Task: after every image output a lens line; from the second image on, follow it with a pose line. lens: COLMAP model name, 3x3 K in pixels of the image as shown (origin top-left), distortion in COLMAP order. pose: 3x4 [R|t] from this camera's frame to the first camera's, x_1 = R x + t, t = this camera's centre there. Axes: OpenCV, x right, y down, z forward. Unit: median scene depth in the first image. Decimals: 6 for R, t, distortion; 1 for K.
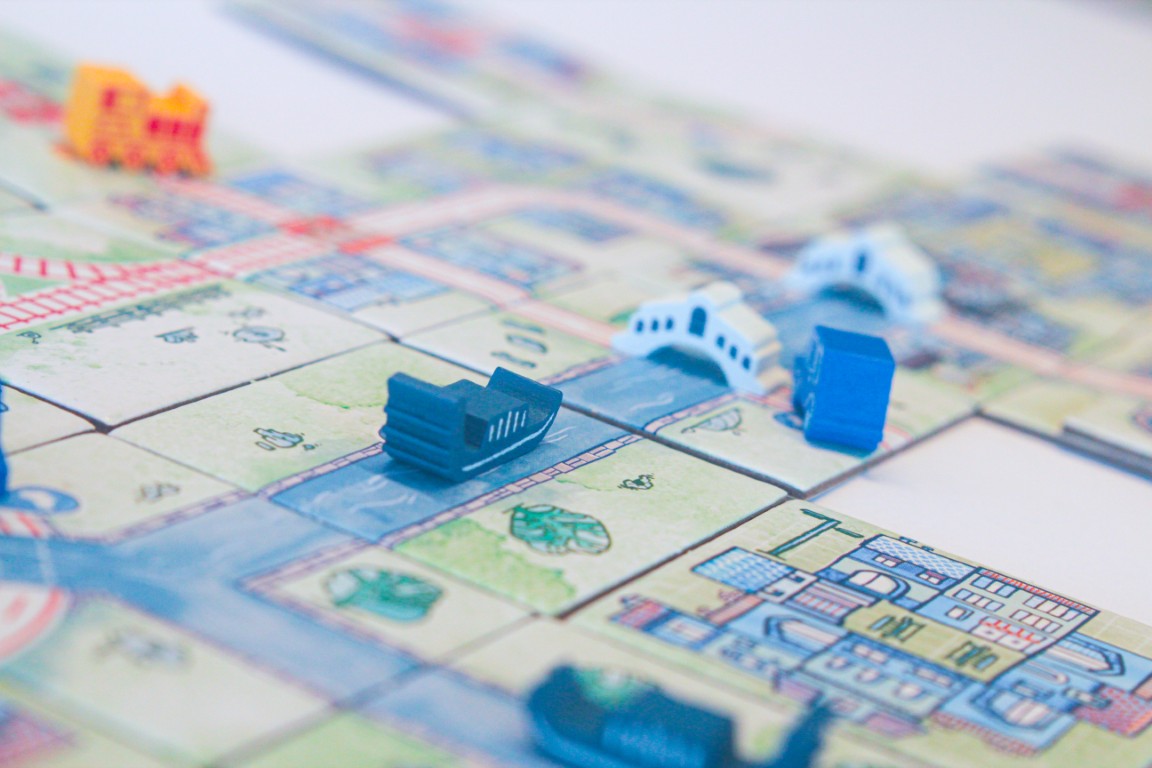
lens RADIAL K [[3195.0, 0, 576.0], [0, 3195.0, 384.0], [0, 0, 1]] dist [0.030203, -0.141718]
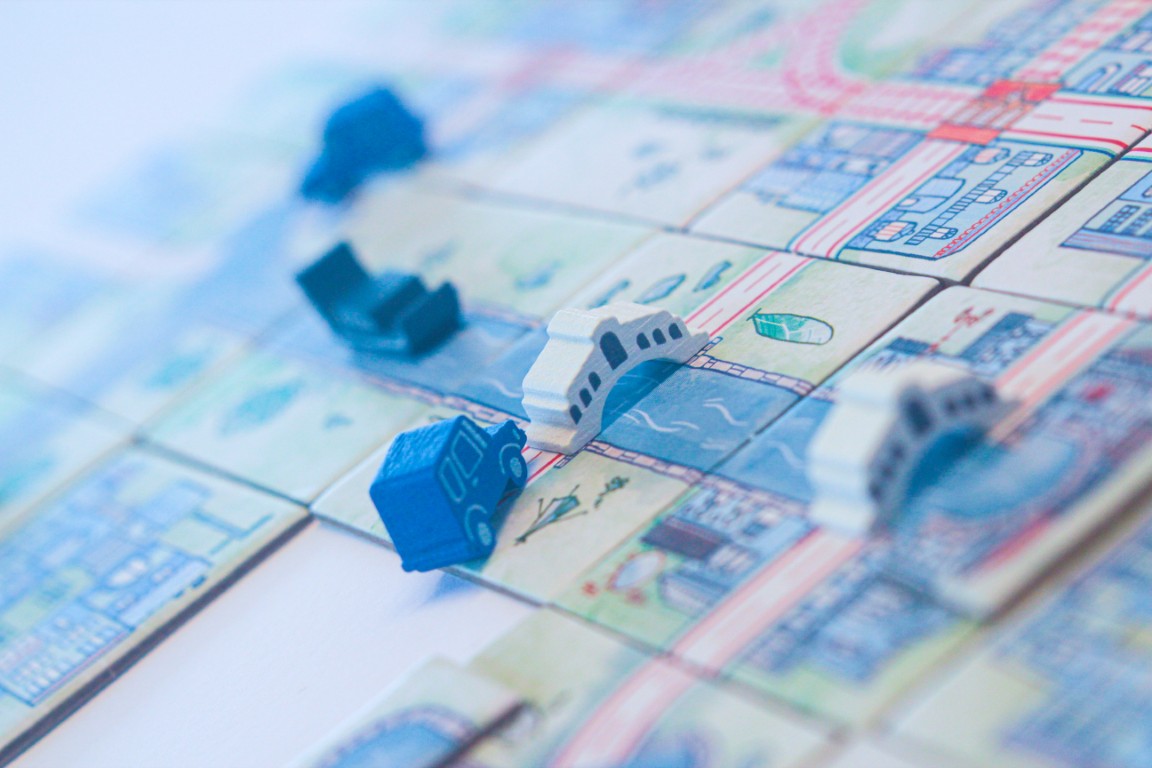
lens RADIAL K [[3195.0, 0, 576.0], [0, 3195.0, 384.0], [0, 0, 1]] dist [0.030203, -0.141718]
pose [[-0.493587, 0.394570, -0.775040, 0.752868], [0.102819, 0.911386, 0.398502, -0.372664], [0.863597, 0.117007, -0.490417, 1.497511]]
